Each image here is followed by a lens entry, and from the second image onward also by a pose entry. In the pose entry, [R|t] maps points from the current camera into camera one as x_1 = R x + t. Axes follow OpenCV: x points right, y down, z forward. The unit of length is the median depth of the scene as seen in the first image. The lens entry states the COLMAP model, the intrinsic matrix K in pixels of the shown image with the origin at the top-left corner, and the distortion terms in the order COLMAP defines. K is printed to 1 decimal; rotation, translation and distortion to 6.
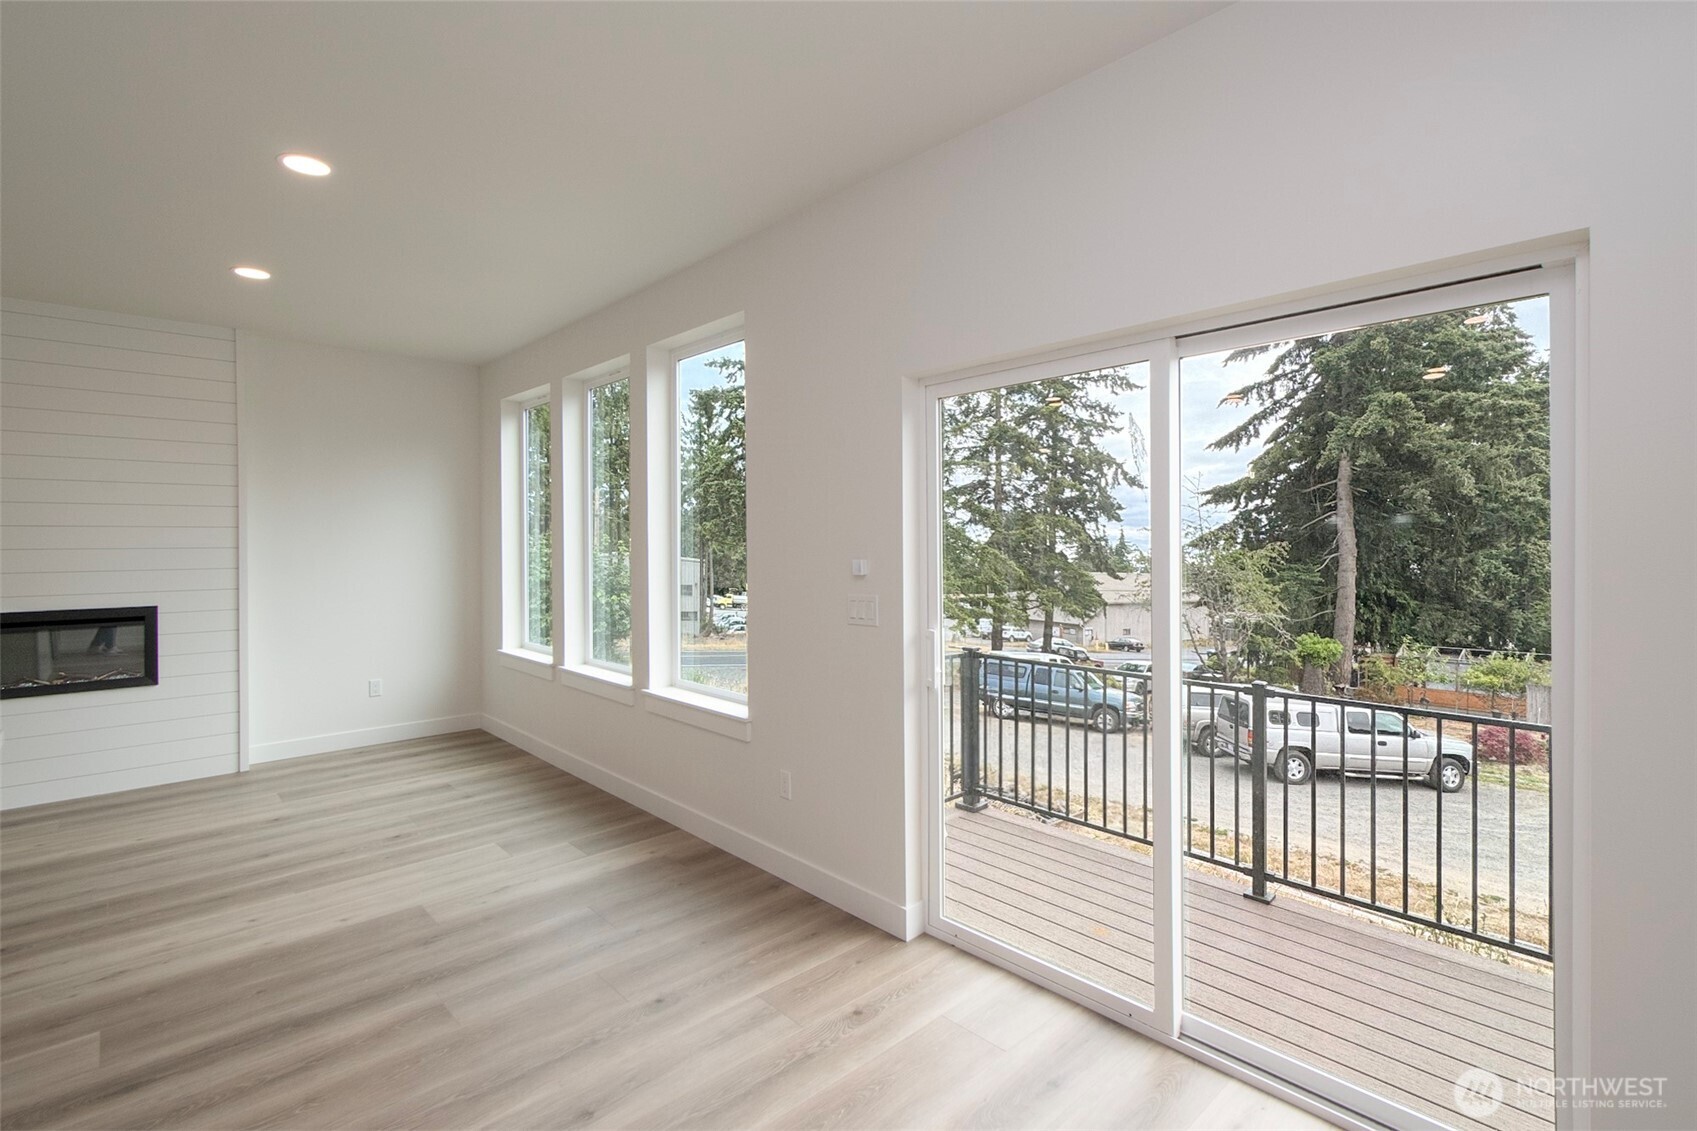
lens RADIAL K [[829.6, 0, 846.6], [0, 829.6, 550.0], [0, 0, 1]] dist [0.002295, 0.000905]
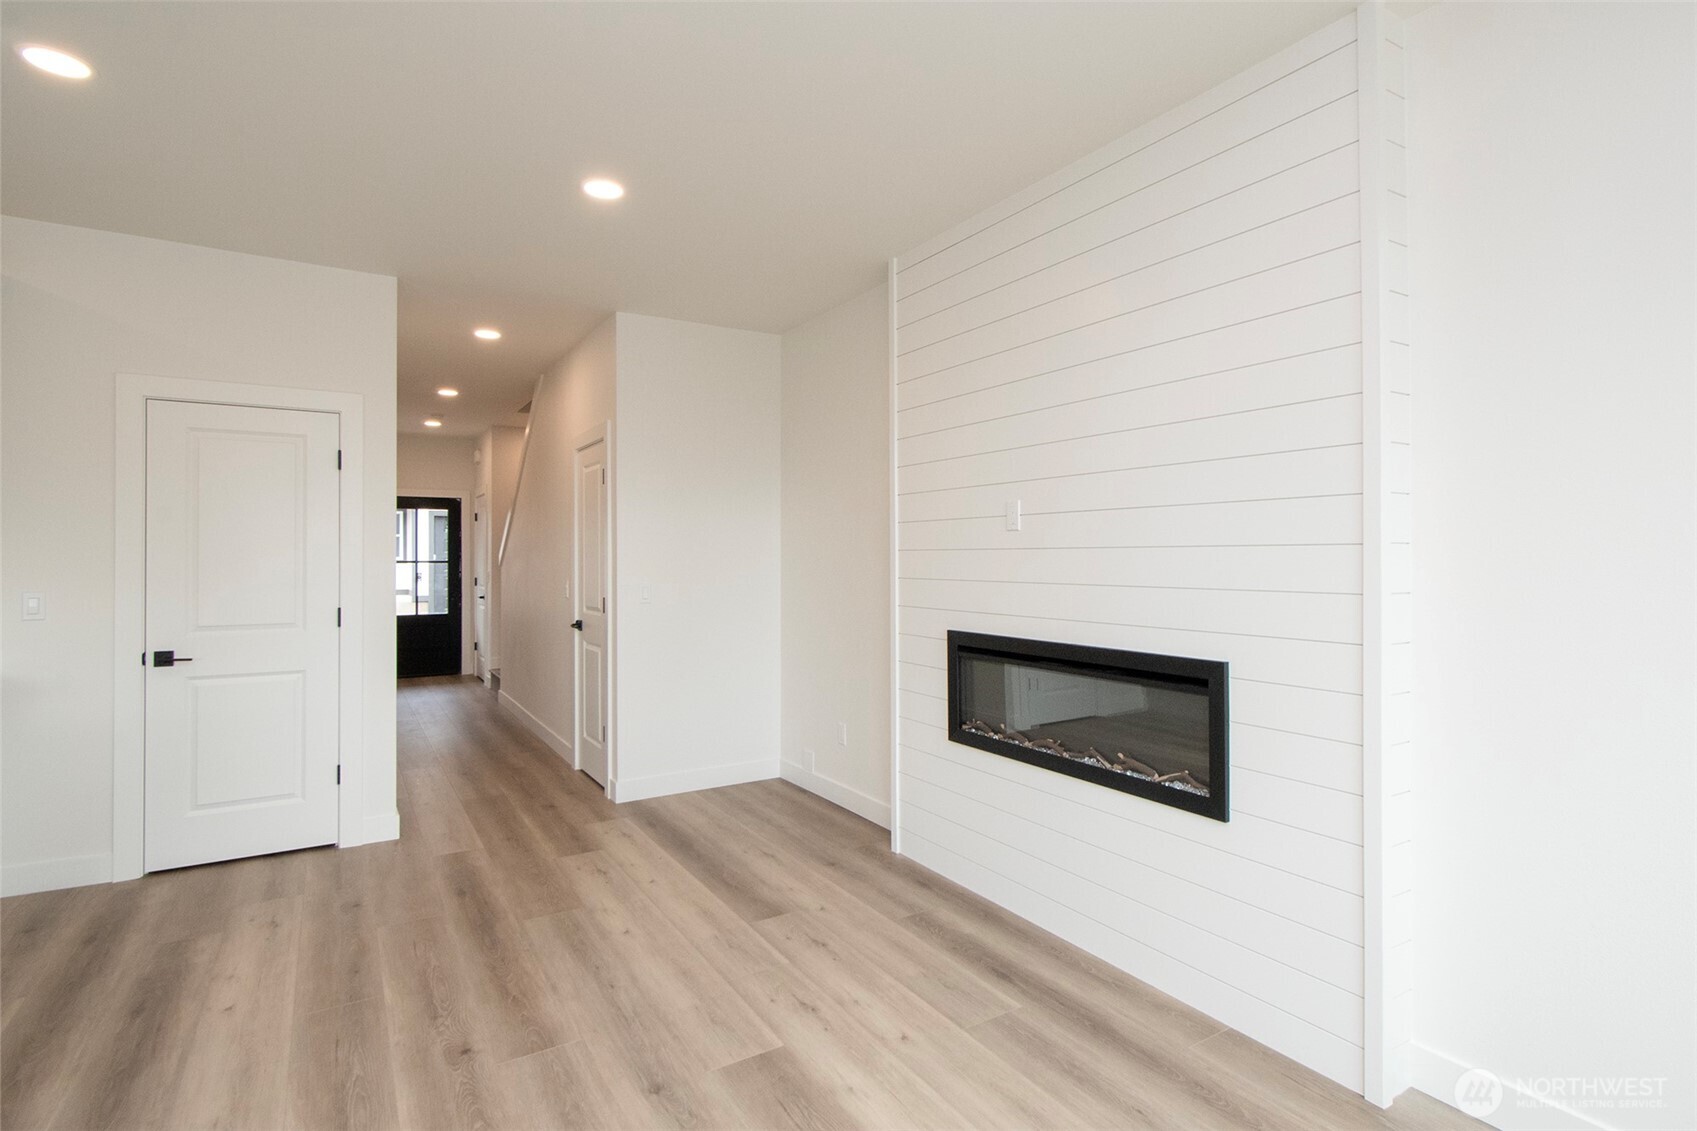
lens RADIAL K [[829.6, 0, 846.6], [0, 829.6, 550.0], [0, 0, 1]] dist [0.002295, 0.000905]
pose [[-0.172898, -0.006703, -0.984917, -0.525043], [0.006384, 0.999948, -0.007926, 0.005917], [0.984919, -0.007659, -0.172847, 1.479202]]
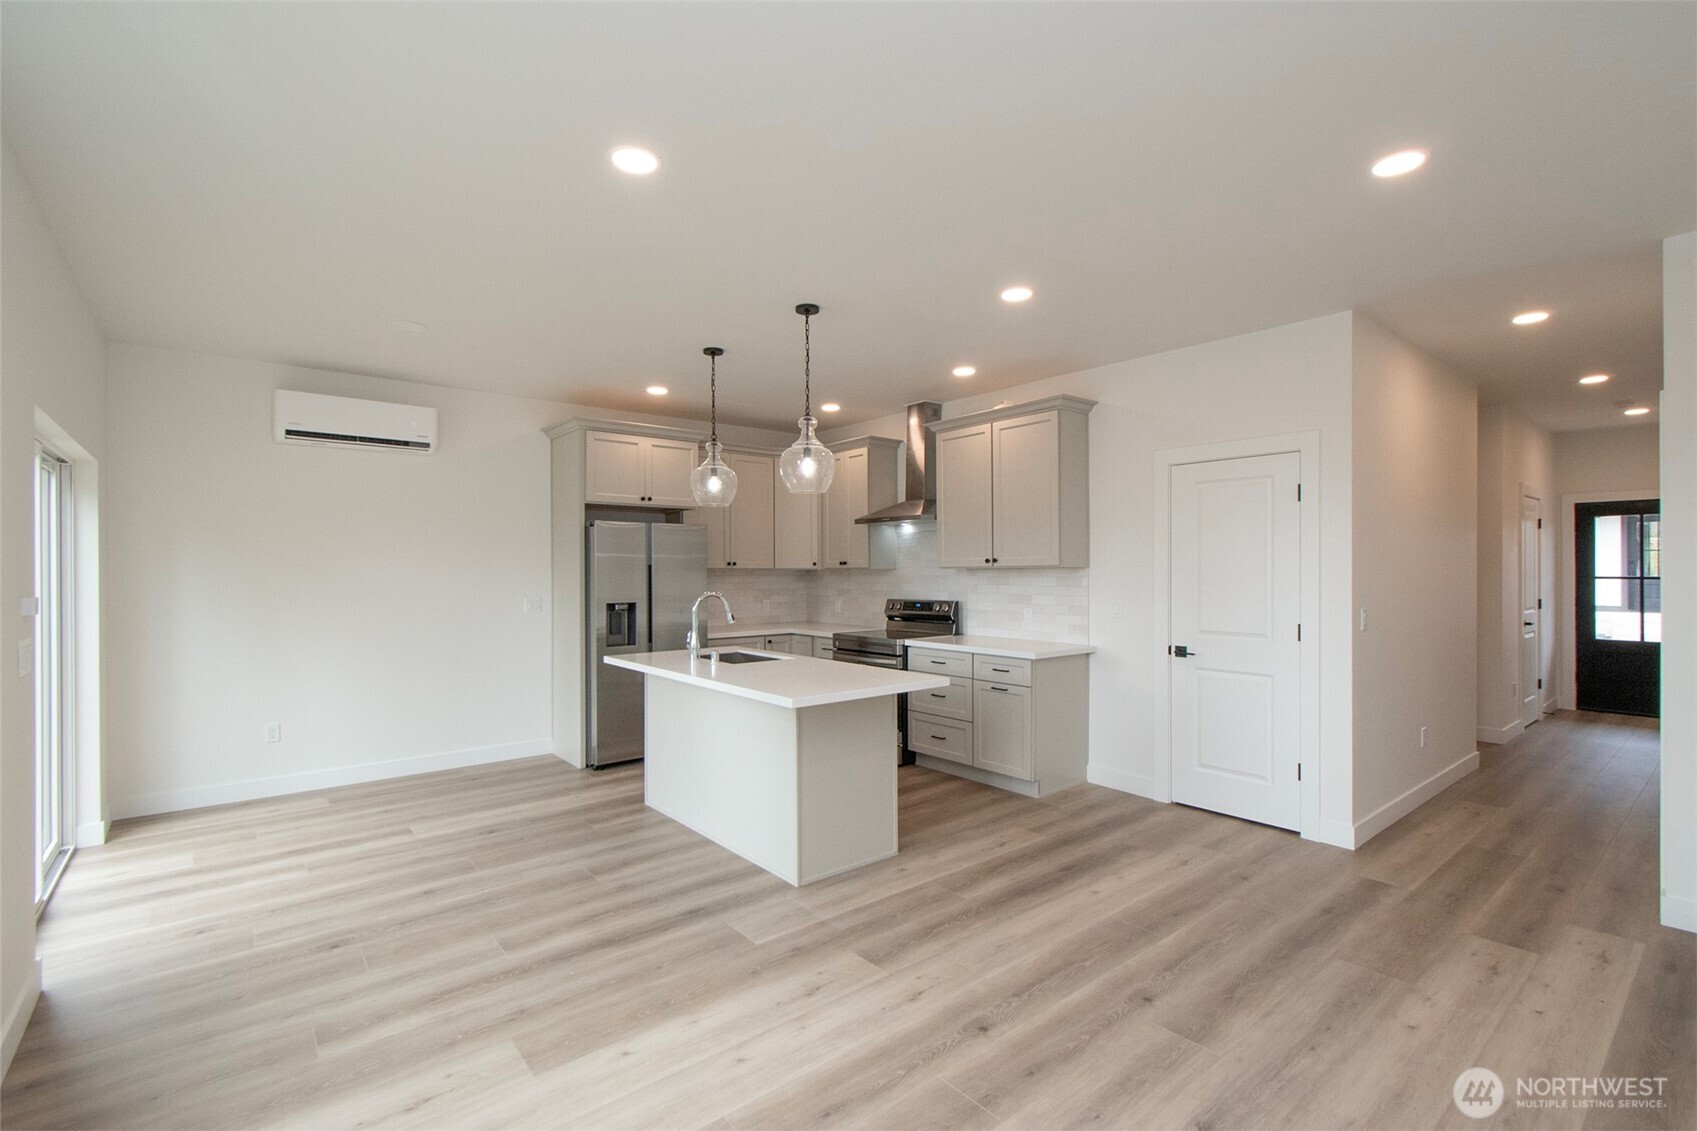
lens RADIAL K [[772.5, 0, 843.6], [0, 772.5, 574.2], [0, 0, 1]] dist [-0.000069, 0.000104]
pose [[-0.999024, 0.005060, 0.043871, -0.908918], [0.005216, 0.999980, 0.003462, -0.015210], [-0.043853, 0.003687, -0.999031, 1.849803]]
